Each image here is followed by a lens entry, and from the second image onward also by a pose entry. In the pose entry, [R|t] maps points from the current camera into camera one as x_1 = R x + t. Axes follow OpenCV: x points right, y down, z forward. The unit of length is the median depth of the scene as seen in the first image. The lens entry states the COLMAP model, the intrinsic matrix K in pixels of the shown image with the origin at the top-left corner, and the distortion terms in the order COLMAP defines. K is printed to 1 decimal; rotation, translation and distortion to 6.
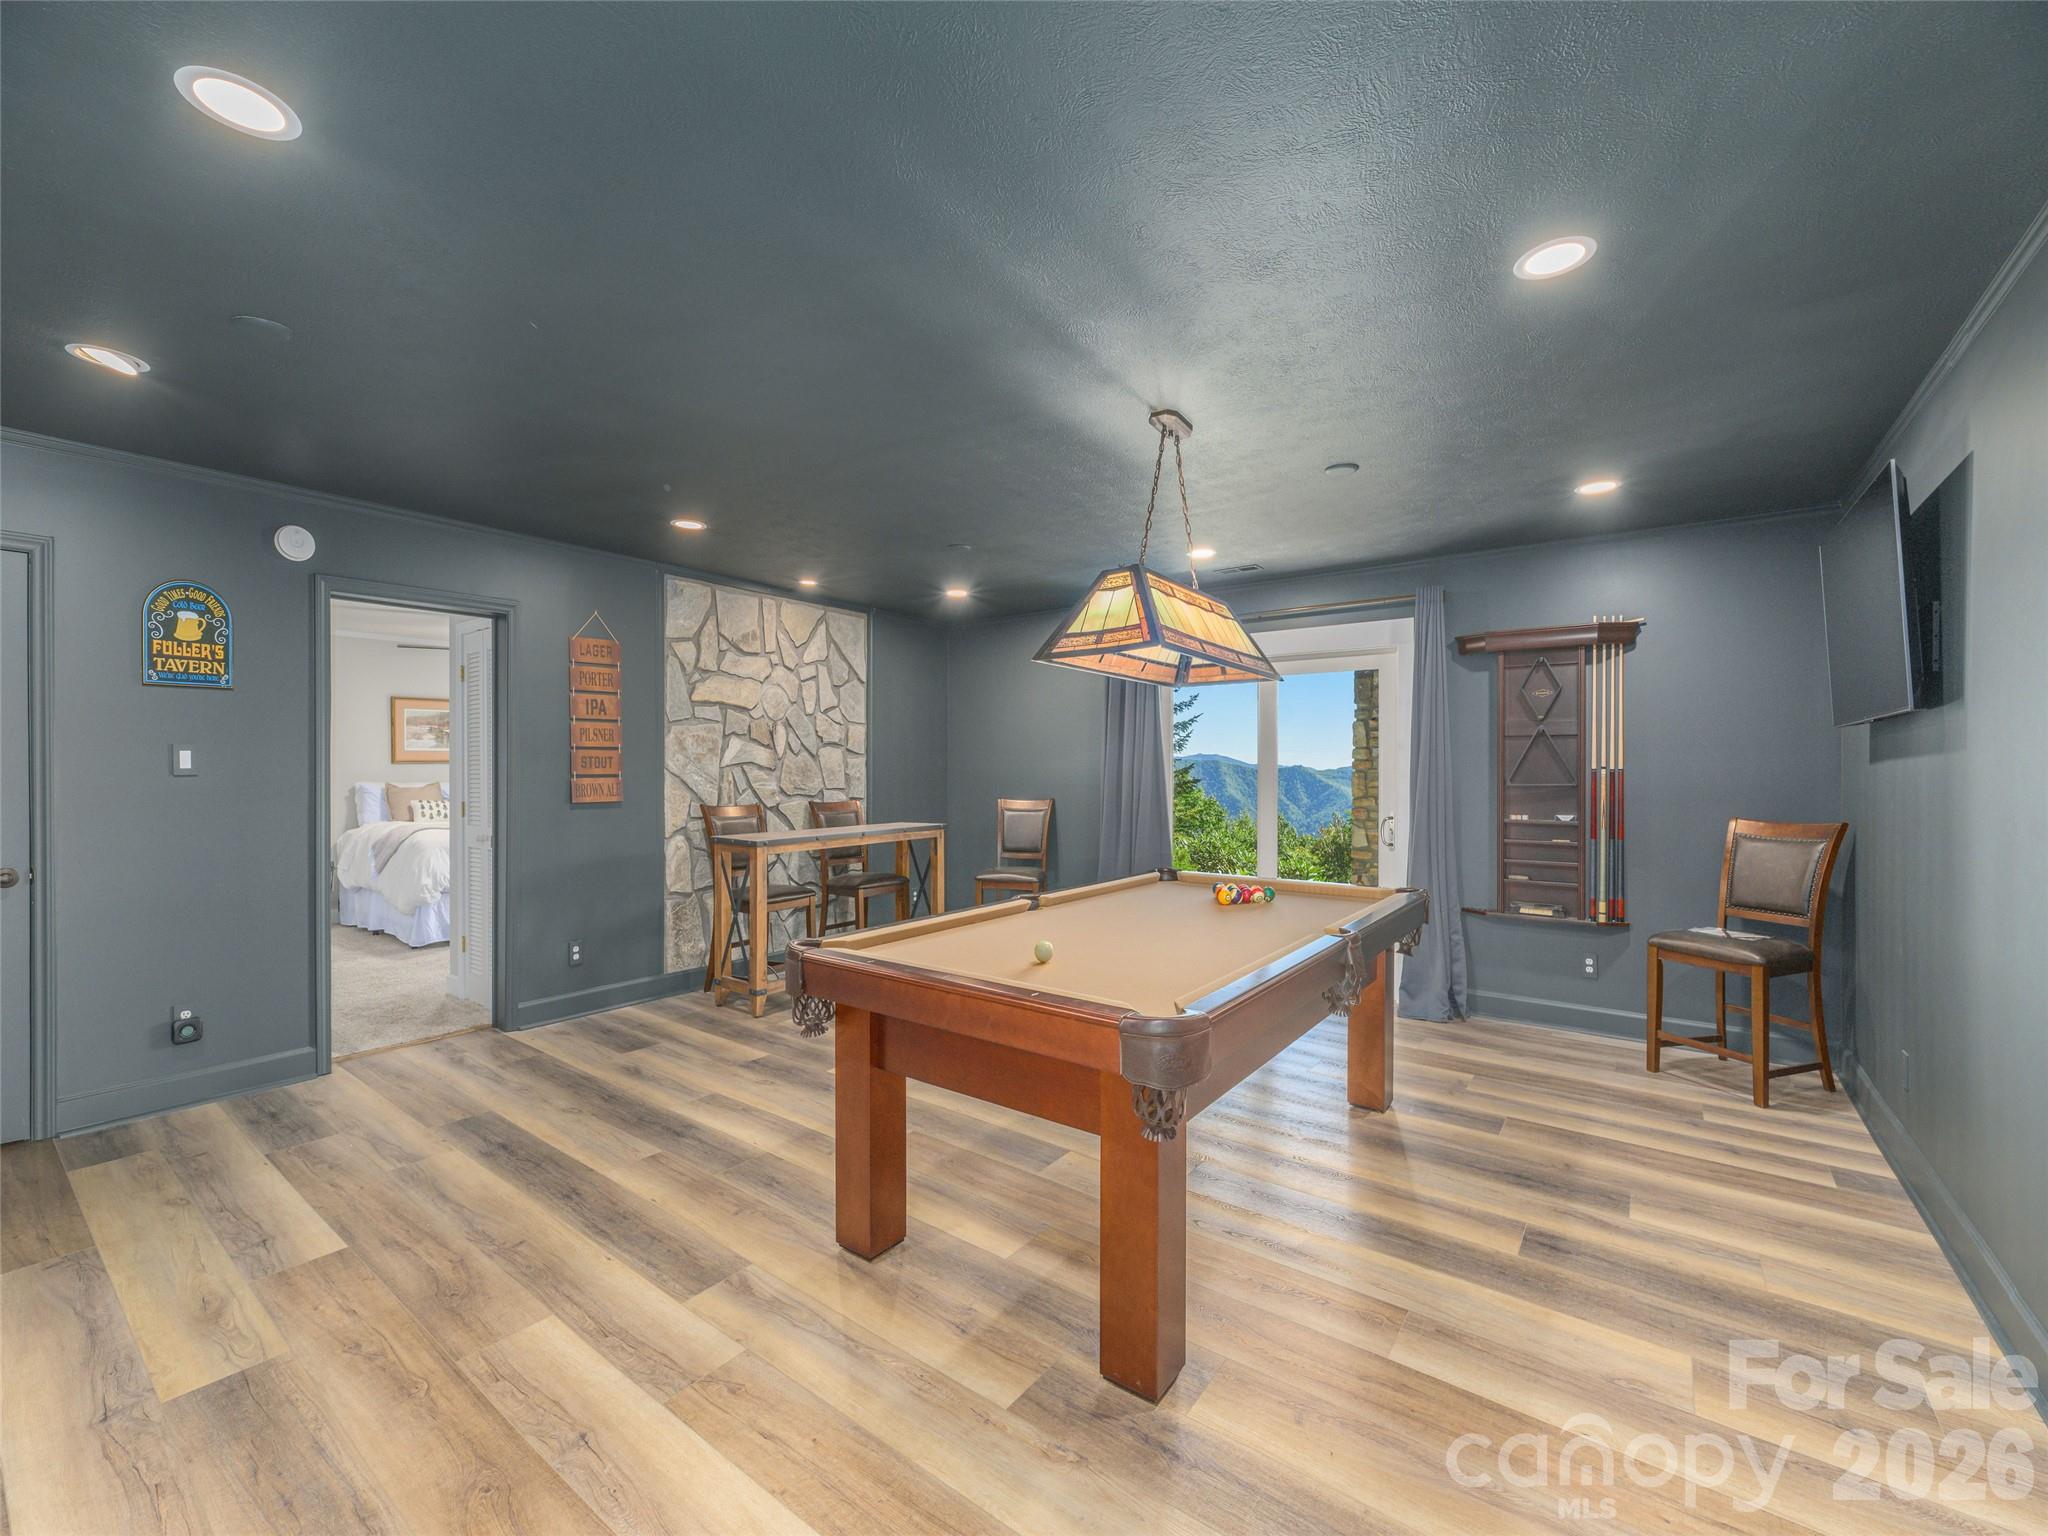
lens RADIAL K [[831.6, 0, 1026.2], [0, 831.6, 769.1], [0, 0, 1]] dist [0.002585, 0.000141]
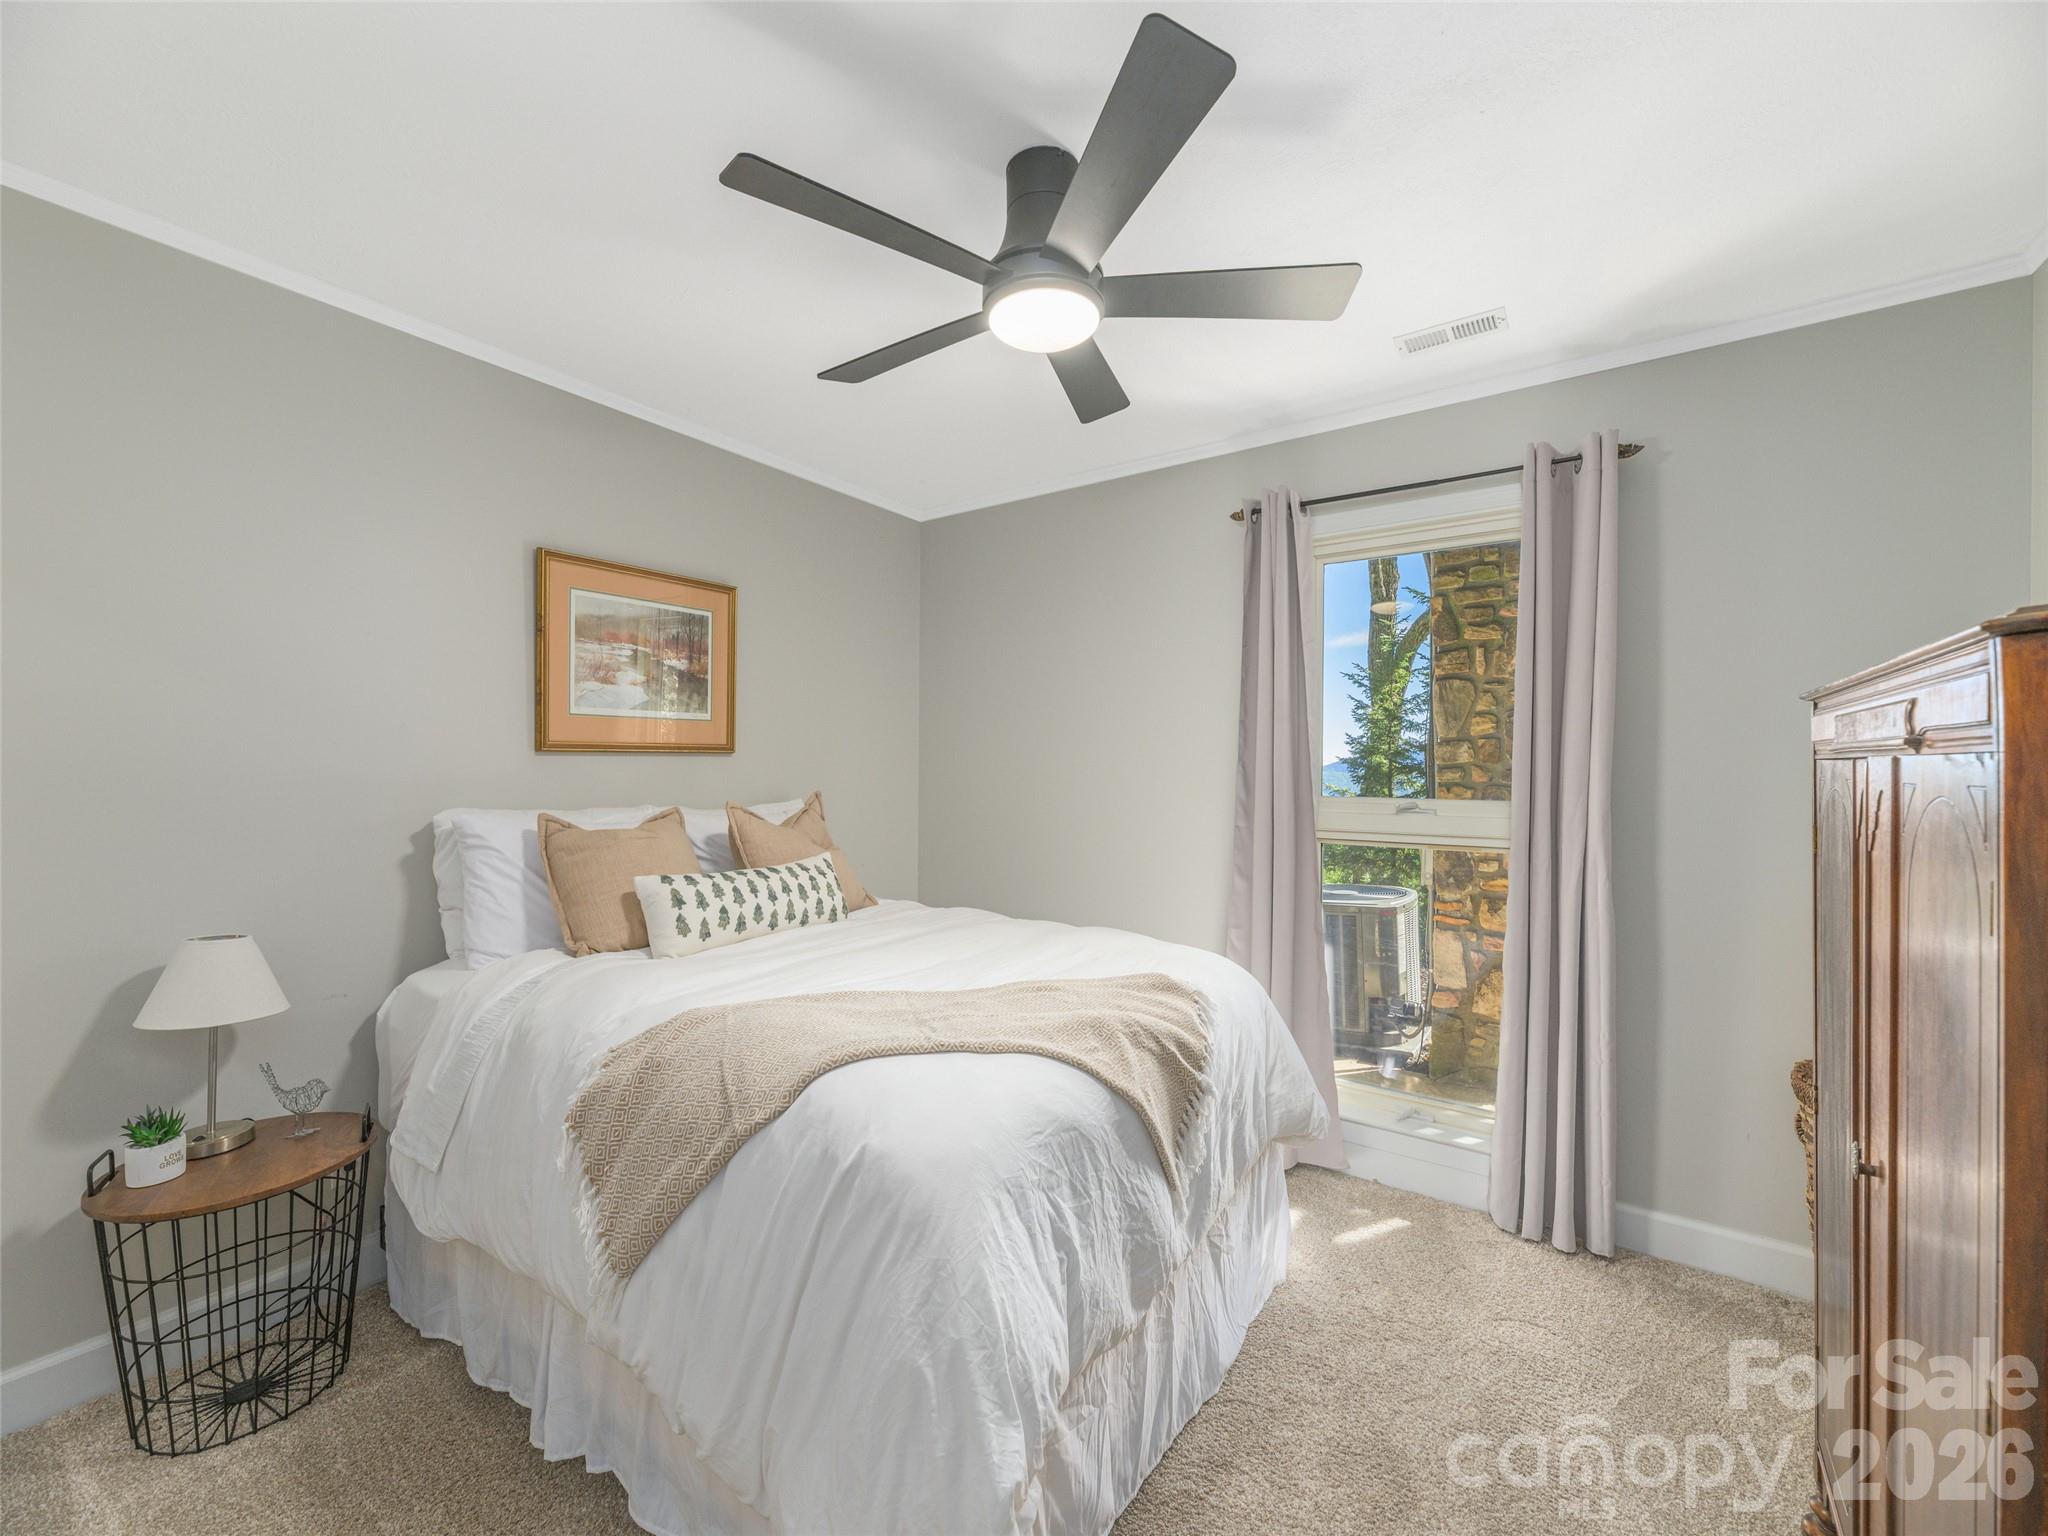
lens RADIAL K [[831.6, 0, 1025.3], [0, 831.6, 766.2], [0, 0, 1]] dist [0.002585, 0.000141]
pose [[0.999796, 0.004328, 0.019725, -0.593340], [-0.004209, 0.999973, -0.006081, 0.000129], [-0.019751, 0.005997, 0.999787, 0.687912]]
